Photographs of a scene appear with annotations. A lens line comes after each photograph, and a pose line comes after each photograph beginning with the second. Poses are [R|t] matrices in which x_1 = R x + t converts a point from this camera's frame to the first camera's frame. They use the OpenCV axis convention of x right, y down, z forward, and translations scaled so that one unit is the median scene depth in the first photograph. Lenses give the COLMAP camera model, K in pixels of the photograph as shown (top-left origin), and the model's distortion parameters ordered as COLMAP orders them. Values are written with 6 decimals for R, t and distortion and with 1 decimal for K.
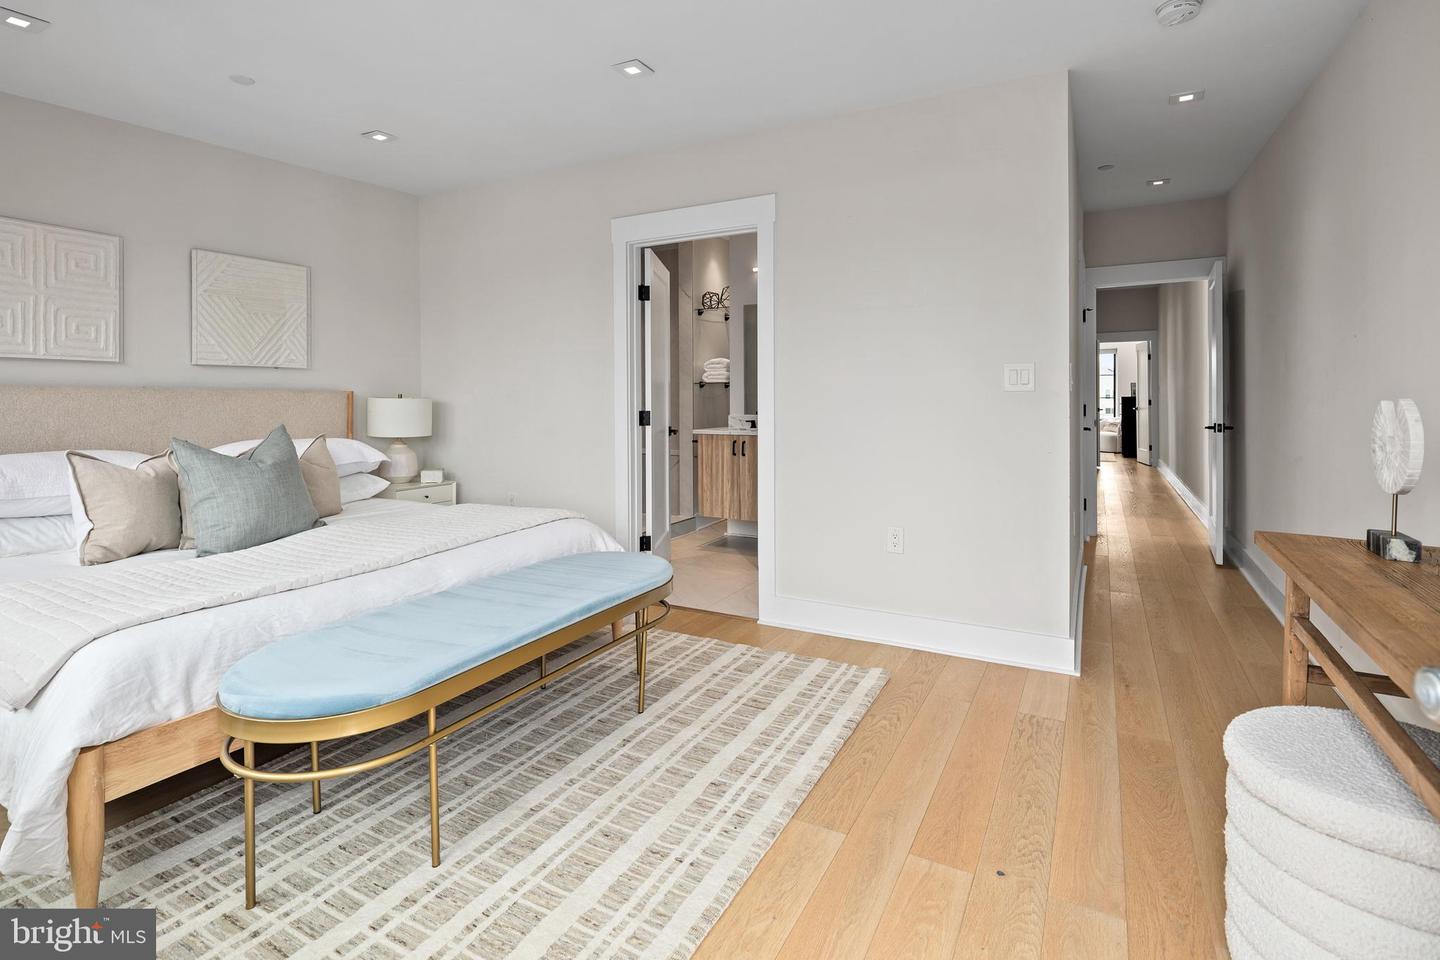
lens RADIAL K [[692.8, 0, 721.4], [0, 692.8, 387.9], [0, 0, 1]] dist [0.010222, -0.004874]
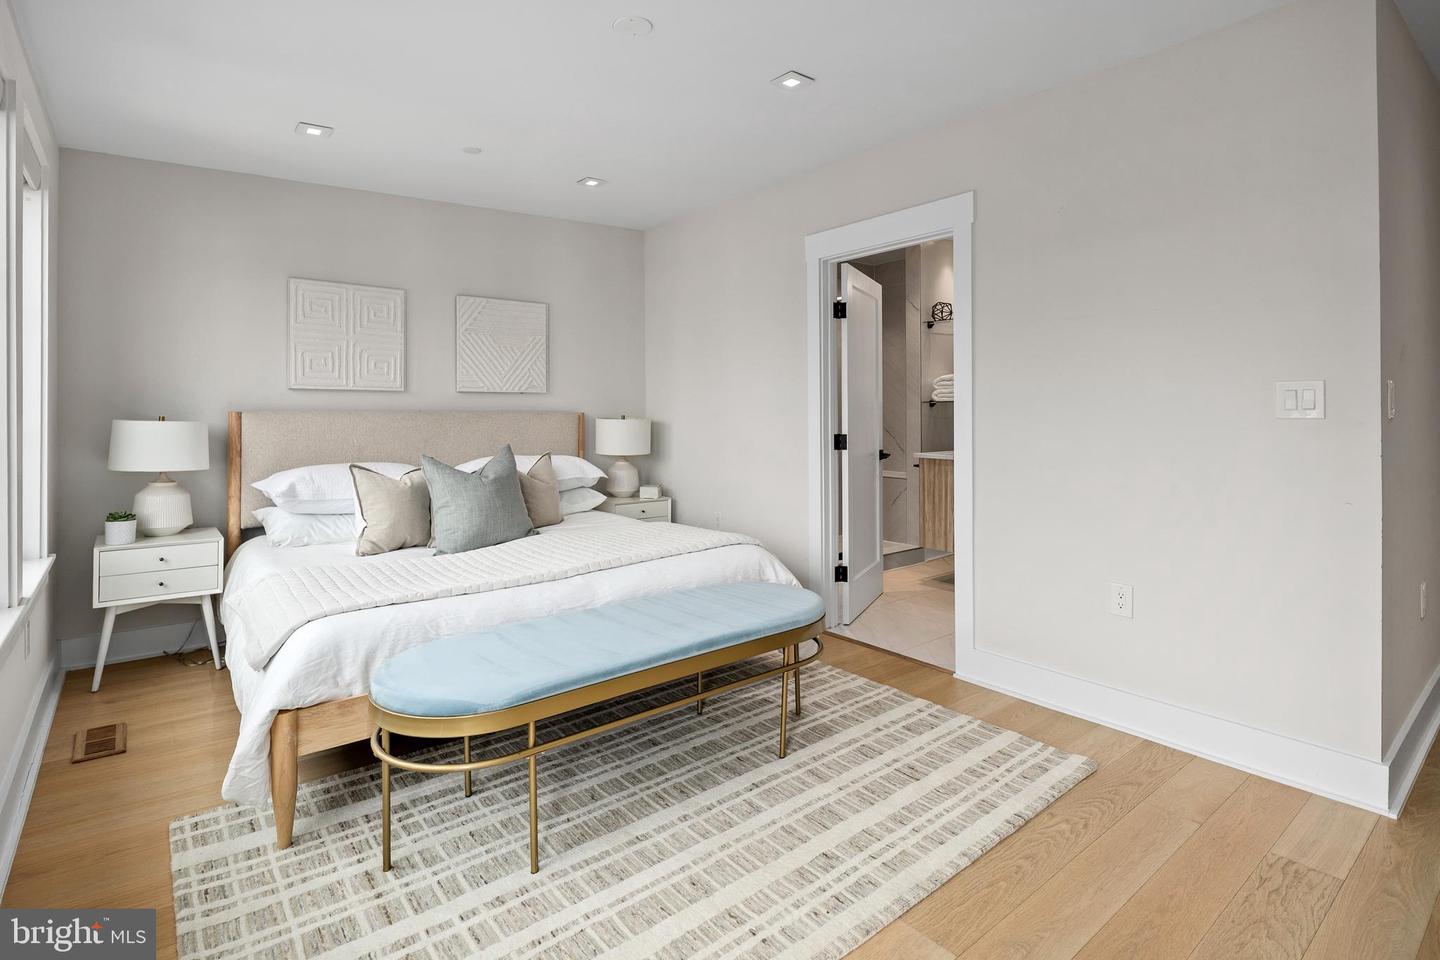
lens RADIAL K [[702.2, 0, 717.3], [0, 702.2, 401.3], [0, 0, 1]] dist [0.011333, -0.006731]
pose [[0.924193, -0.004562, -0.381898, 0.173107], [0.004150, 0.999990, -0.001903, -0.018832], [0.381902, 0.000174, 0.924203, 0.074663]]
